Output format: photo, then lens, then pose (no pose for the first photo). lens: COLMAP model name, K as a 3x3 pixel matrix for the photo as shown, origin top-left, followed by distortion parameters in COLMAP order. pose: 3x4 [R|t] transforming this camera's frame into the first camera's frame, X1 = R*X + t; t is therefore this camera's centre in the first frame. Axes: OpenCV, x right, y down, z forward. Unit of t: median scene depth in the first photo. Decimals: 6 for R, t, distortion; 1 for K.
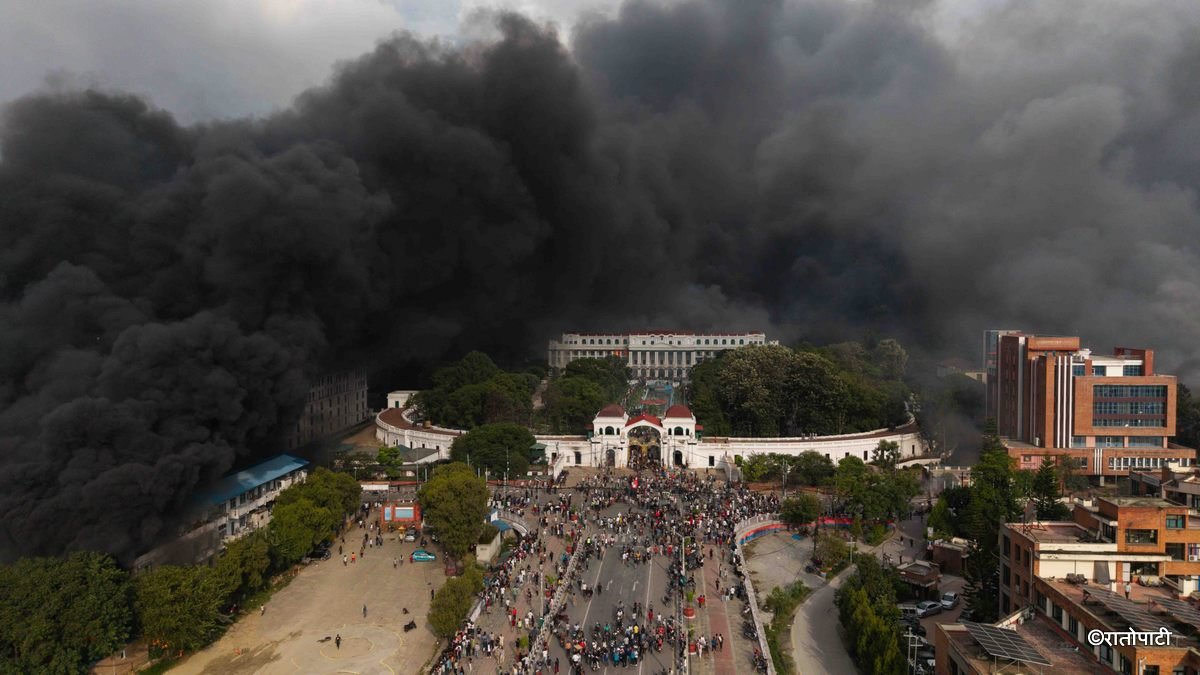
lens RADIAL K [[795.0, 0, 600.0], [0, 795.0, 337.5], [0, 0, 1]] dist [0.035274, -0.037218]
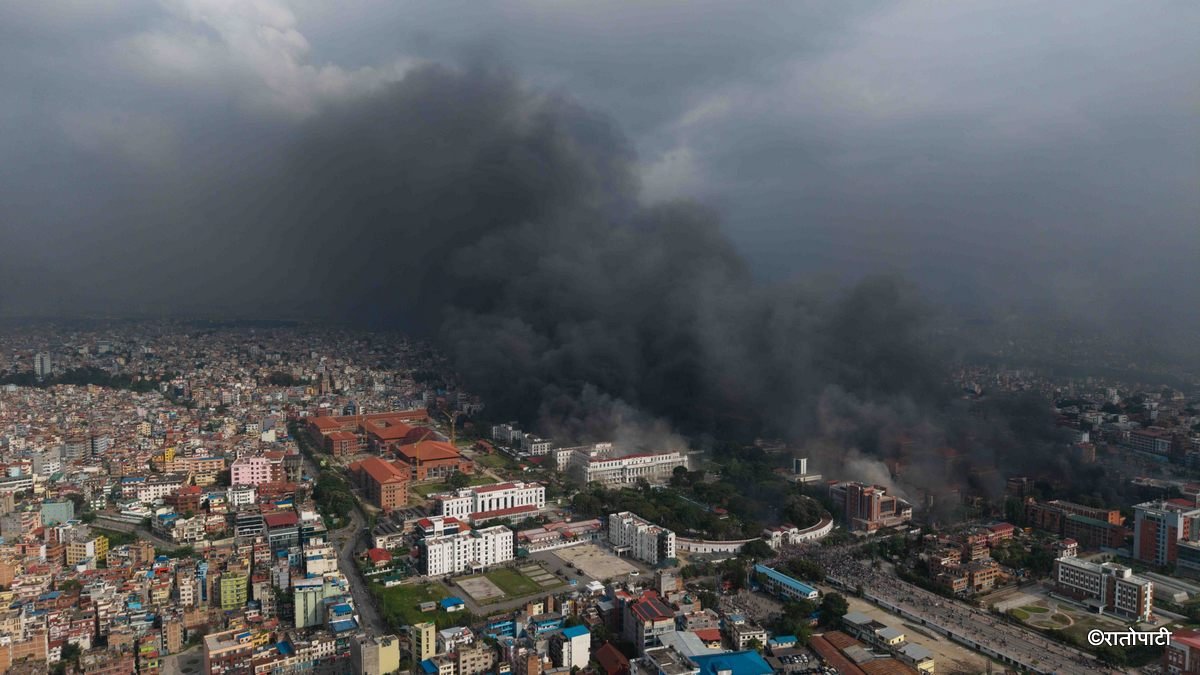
lens RADIAL K [[795.0, 0, 600.0], [0, 795.0, 337.5], [0, 0, 1]] dist [0.035274, -0.037218]
pose [[0.830000, -0.031242, 0.556888, -2.280692], [0.015361, 0.999332, 0.033168, -0.773588], [-0.557552, -0.018975, 0.829925, -1.204320]]
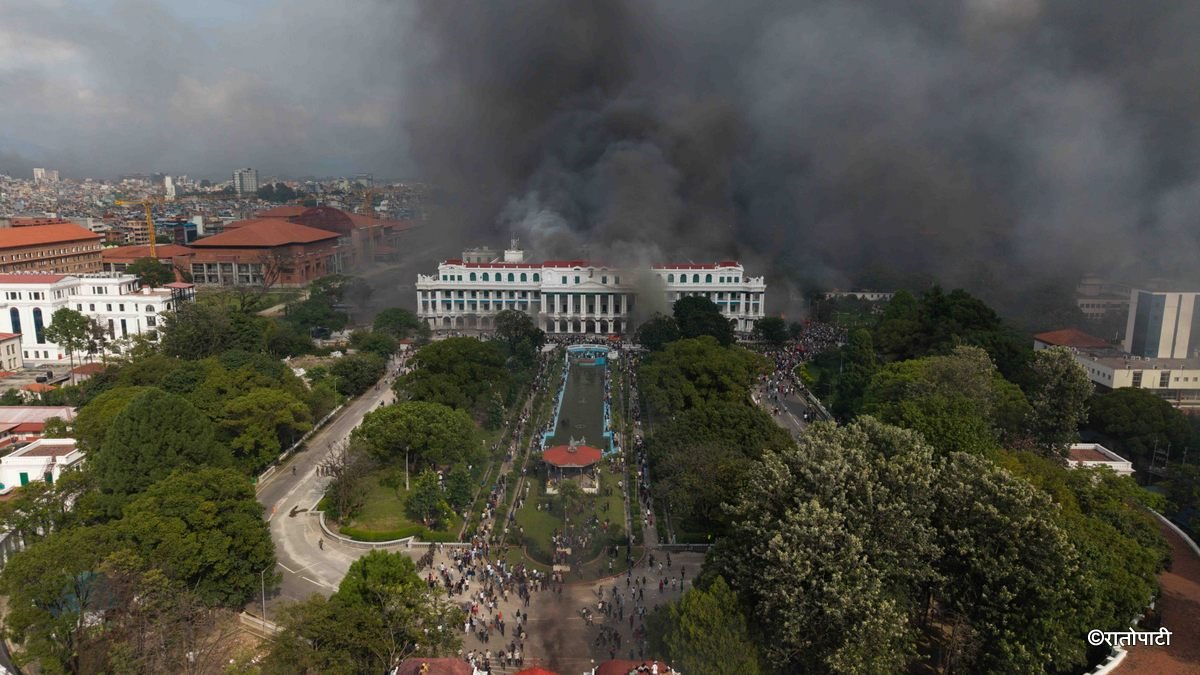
lens RADIAL K [[795.0, 0, 600.0], [0, 795.0, 337.5], [0, 0, 1]] dist [0.035274, -0.037218]
pose [[0.996133, -0.004492, 0.087746, 0.056309], [-0.009165, 0.987931, 0.154625, -0.101361], [-0.087381, -0.154831, 0.984069, 0.716681]]
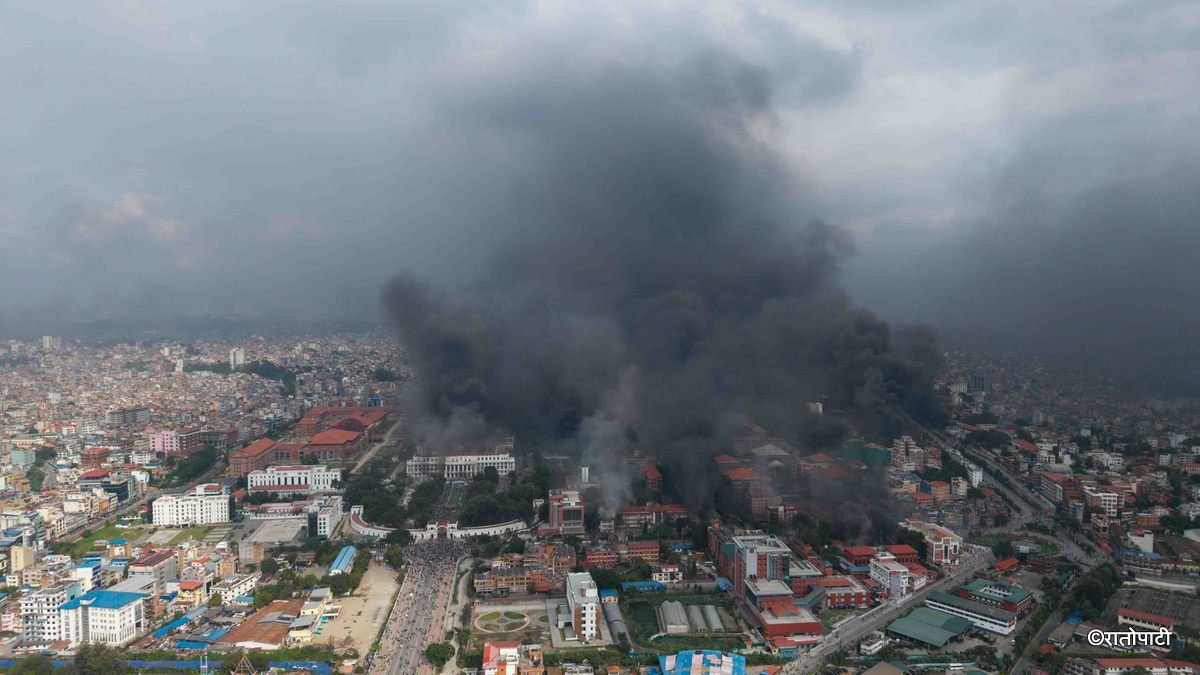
lens RADIAL K [[802.4, 0, 600.0], [0, 802.4, 337.5], [0, 0, 1]] dist [0.011210, -0.007186]
pose [[0.980824, -0.007178, 0.194761, 0.053846], [0.003220, 0.999782, 0.020635, -0.781216], [-0.194866, -0.019613, 0.980634, -2.554776]]
